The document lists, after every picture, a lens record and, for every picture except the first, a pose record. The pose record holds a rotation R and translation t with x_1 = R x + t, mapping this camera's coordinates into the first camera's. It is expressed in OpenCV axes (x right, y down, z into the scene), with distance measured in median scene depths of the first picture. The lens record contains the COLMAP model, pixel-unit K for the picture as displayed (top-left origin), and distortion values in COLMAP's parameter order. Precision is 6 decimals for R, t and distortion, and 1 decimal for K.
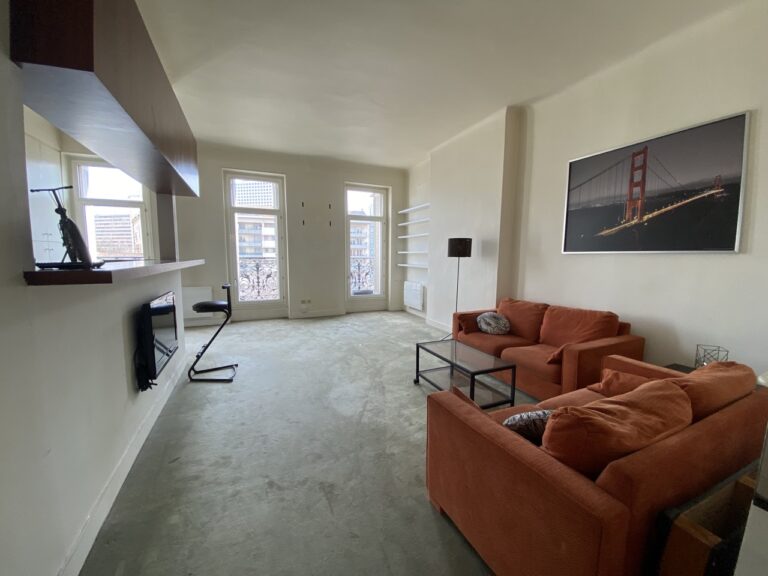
lens RADIAL K [[305.8, 0, 380.6], [0, 305.8, 286.4], [0, 0, 1]] dist [-0.000403, -0.000090]
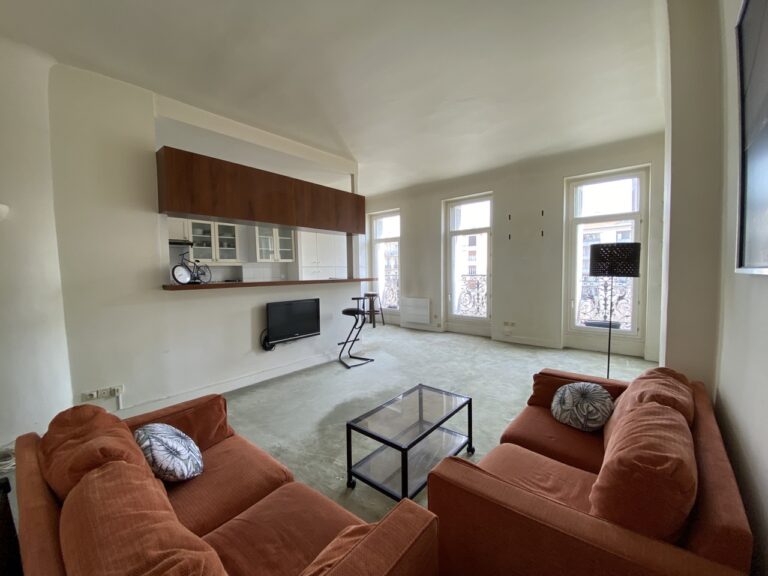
lens RADIAL K [[305.8, 0, 380.6], [0, 305.8, 286.4], [0, 0, 1]] dist [-0.000403, -0.000090]
pose [[0.427585, 0.034249, -0.903326, 0.416439], [-0.073664, 0.997279, 0.002943, -0.036216], [0.900969, 0.065285, 0.428945, 0.270838]]
